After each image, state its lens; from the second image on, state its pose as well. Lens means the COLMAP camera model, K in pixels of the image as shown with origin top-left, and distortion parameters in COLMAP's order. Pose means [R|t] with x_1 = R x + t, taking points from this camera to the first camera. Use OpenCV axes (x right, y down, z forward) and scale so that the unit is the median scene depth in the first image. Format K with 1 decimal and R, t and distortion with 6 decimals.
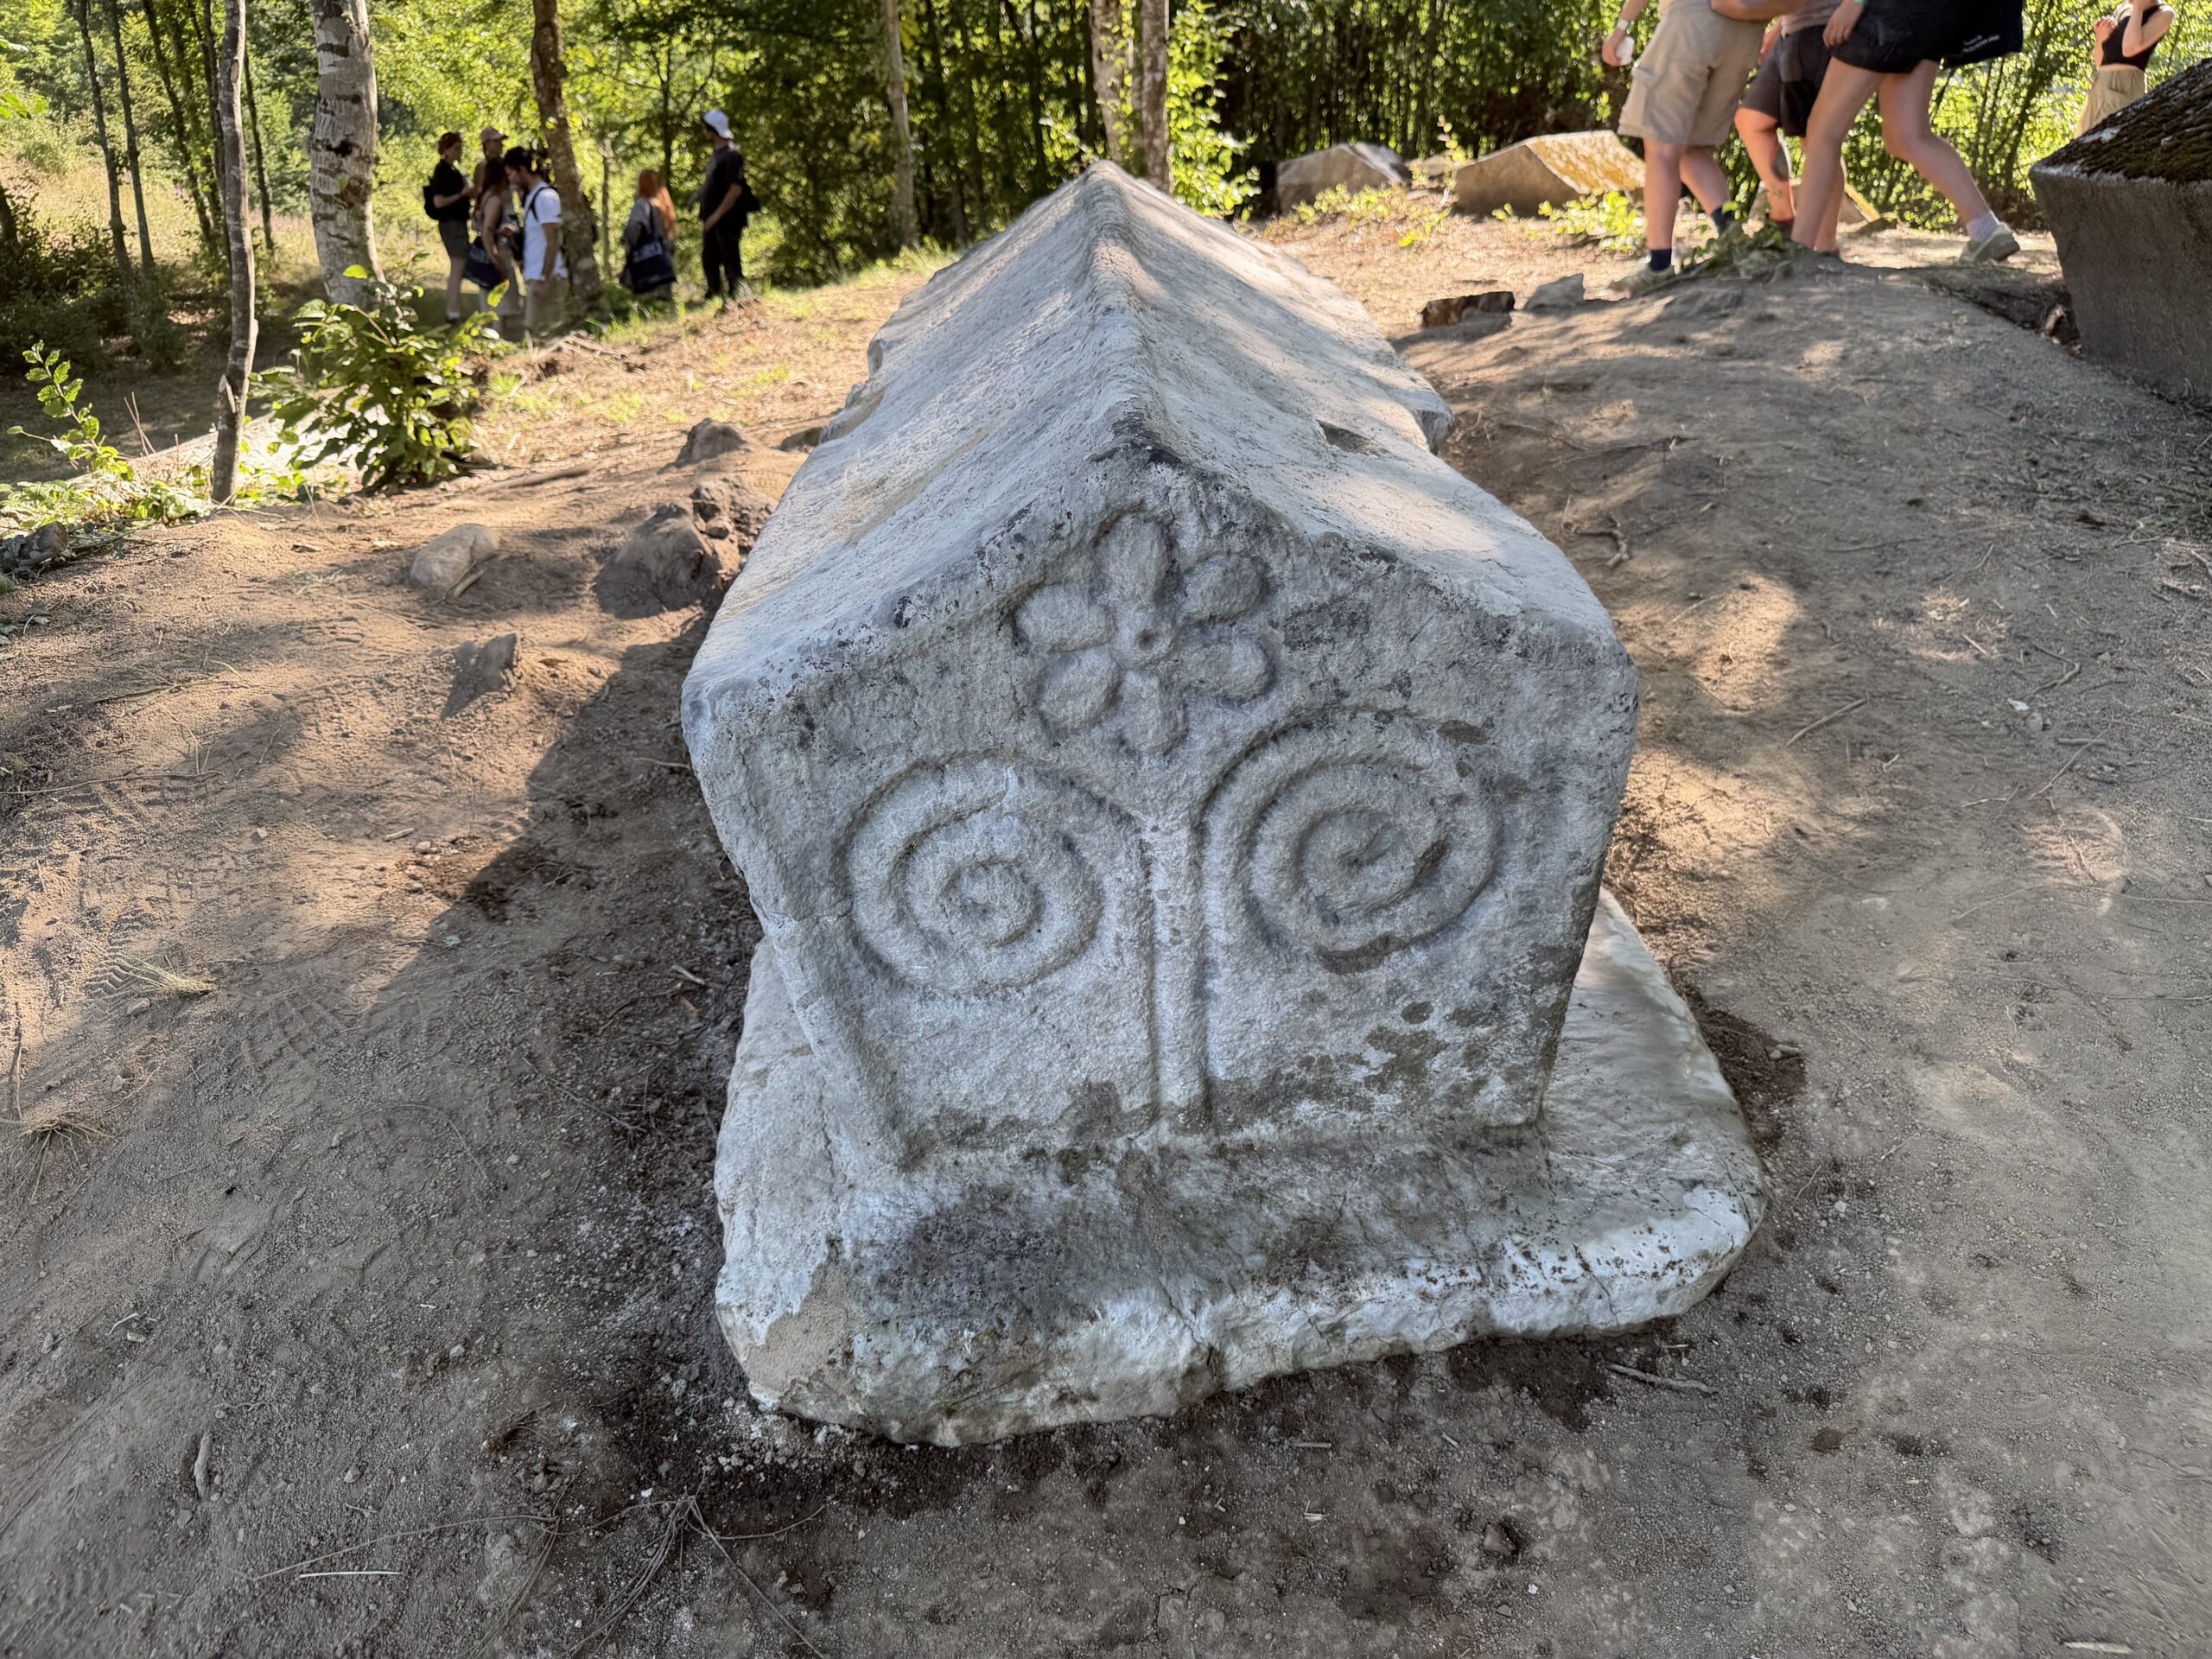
lens RADIAL K [[1548.2, 0, 1078.3], [0, 1548.2, 828.8], [0, 0, 1]] dist [0.148043, -0.085609]
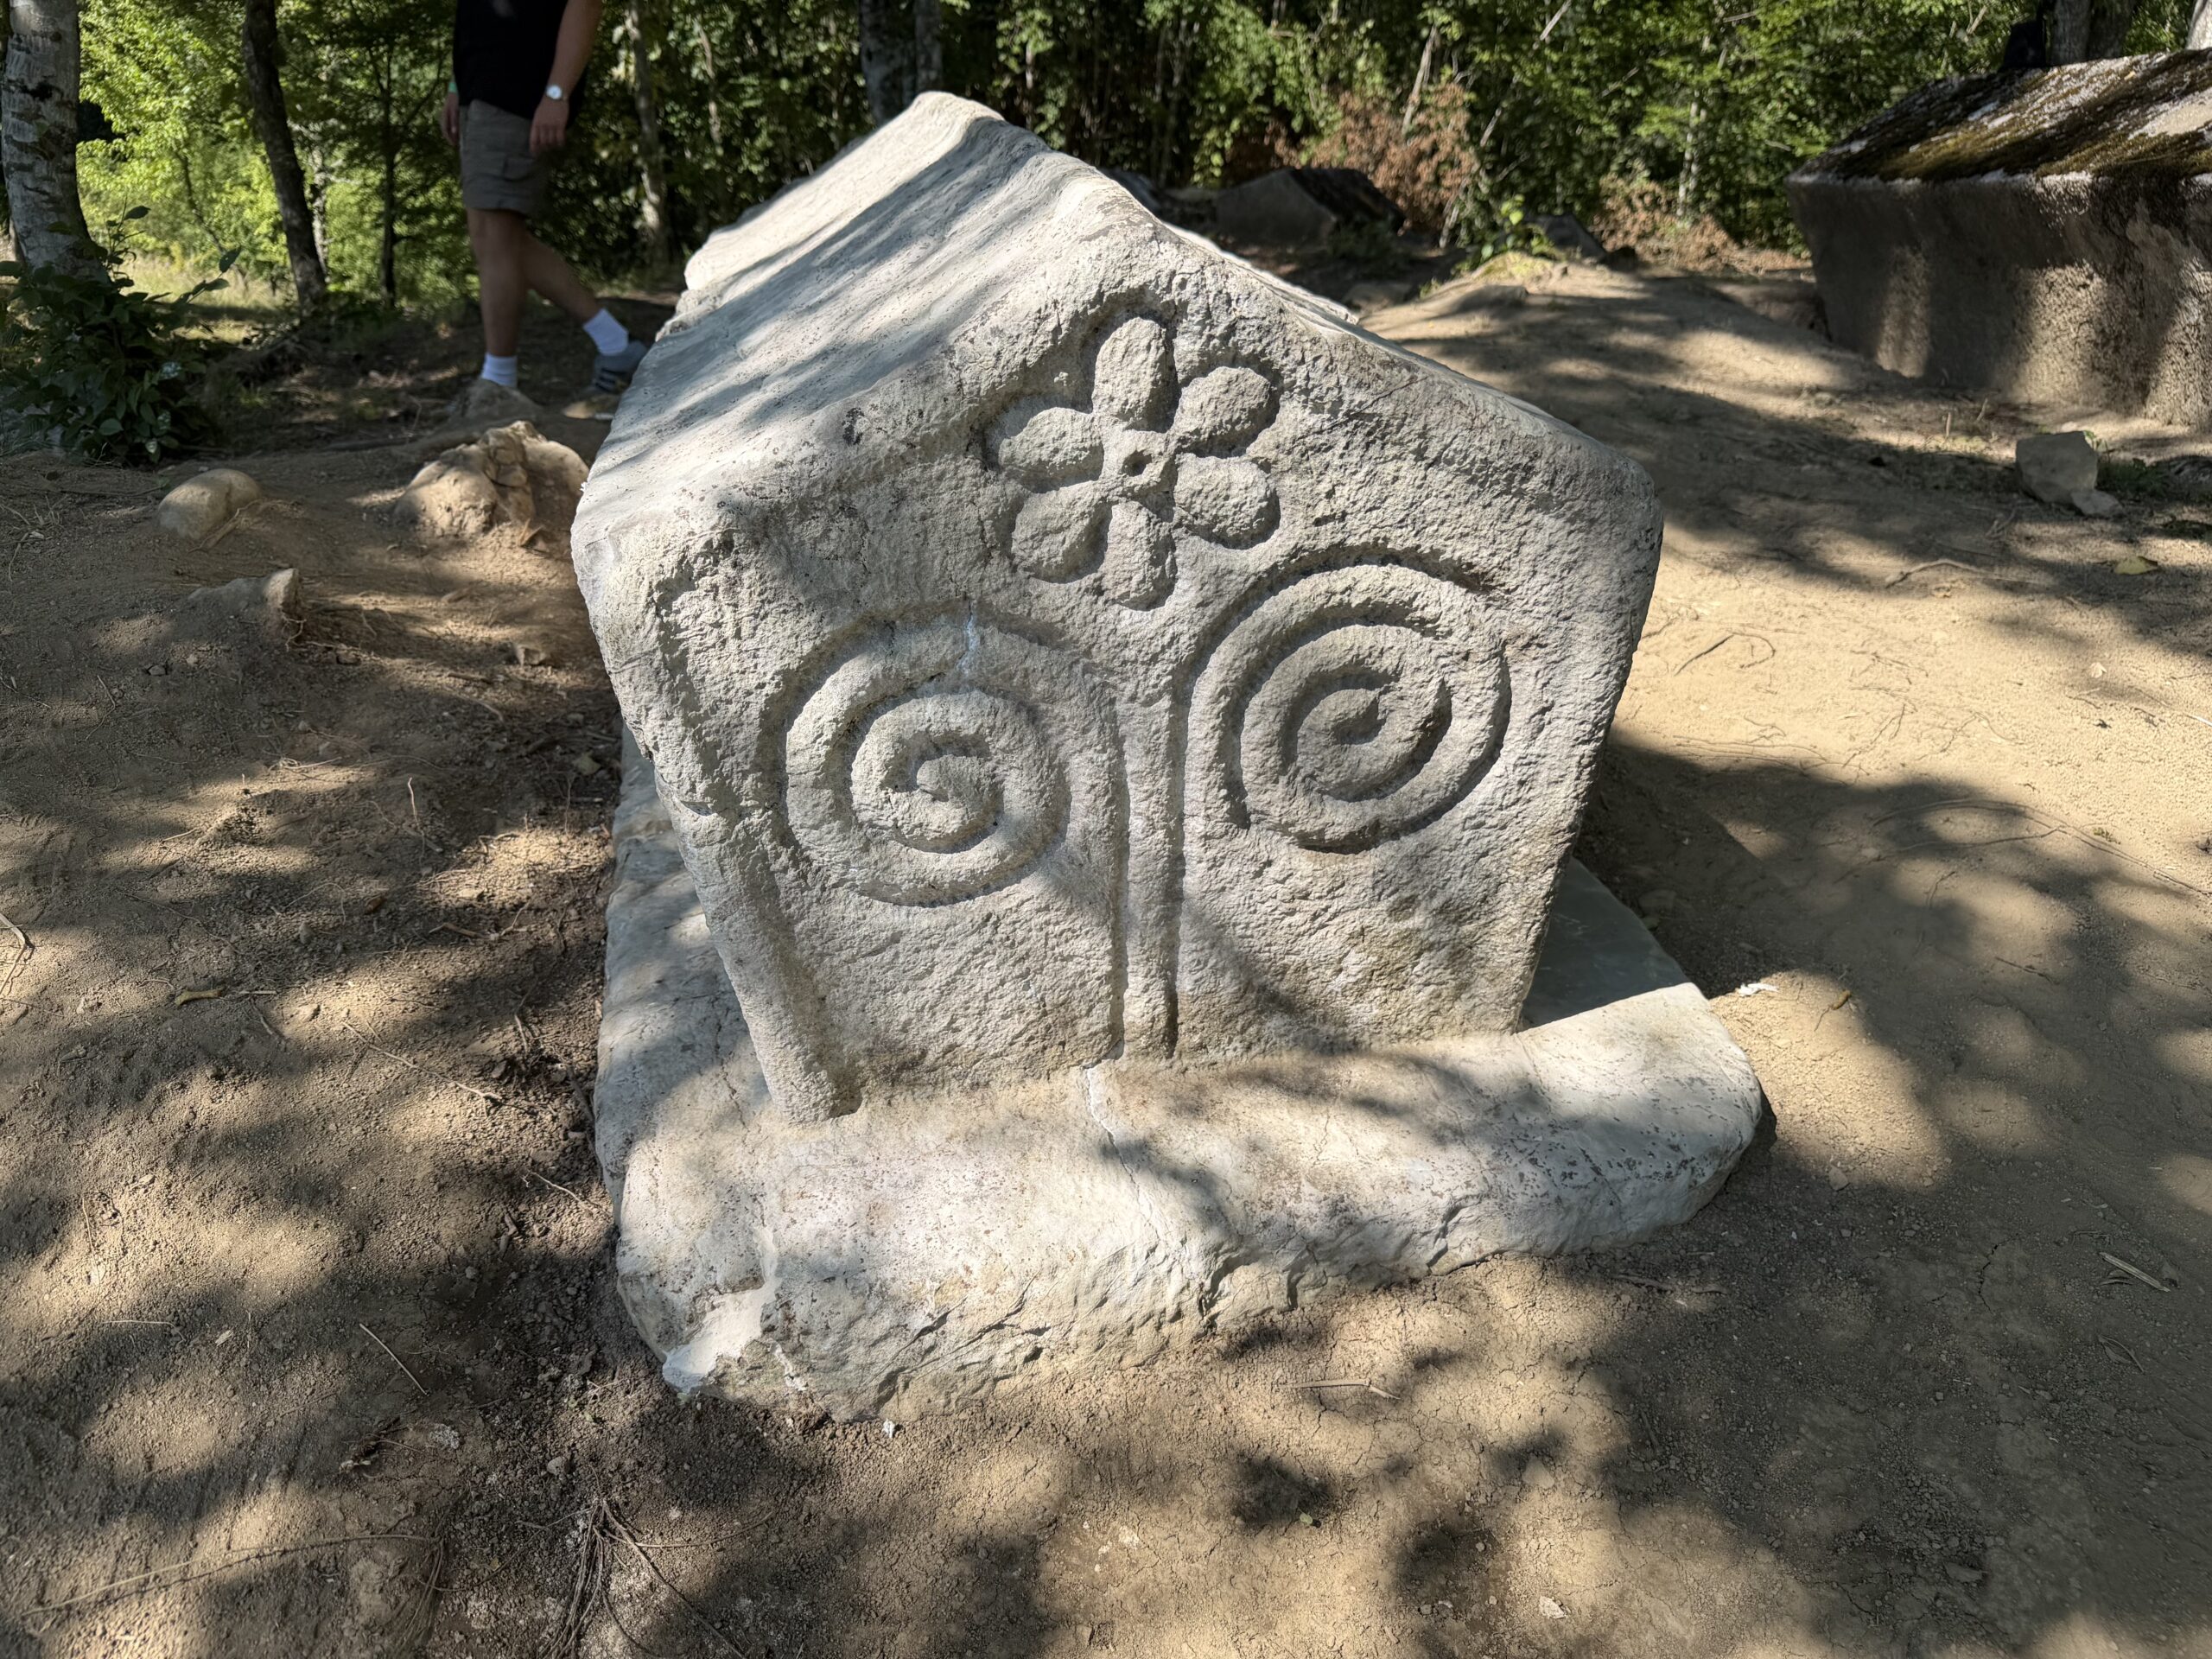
lens RADIAL K [[1548.2, 0, 1078.3], [0, 1548.2, 828.8], [0, 0, 1]] dist [0.148043, -0.085609]
pose [[0.989804, -0.022194, 0.140694, -0.105287], [0.024897, 0.999537, -0.017483, 0.087938], [-0.140241, 0.020808, 0.989899, 0.130823]]
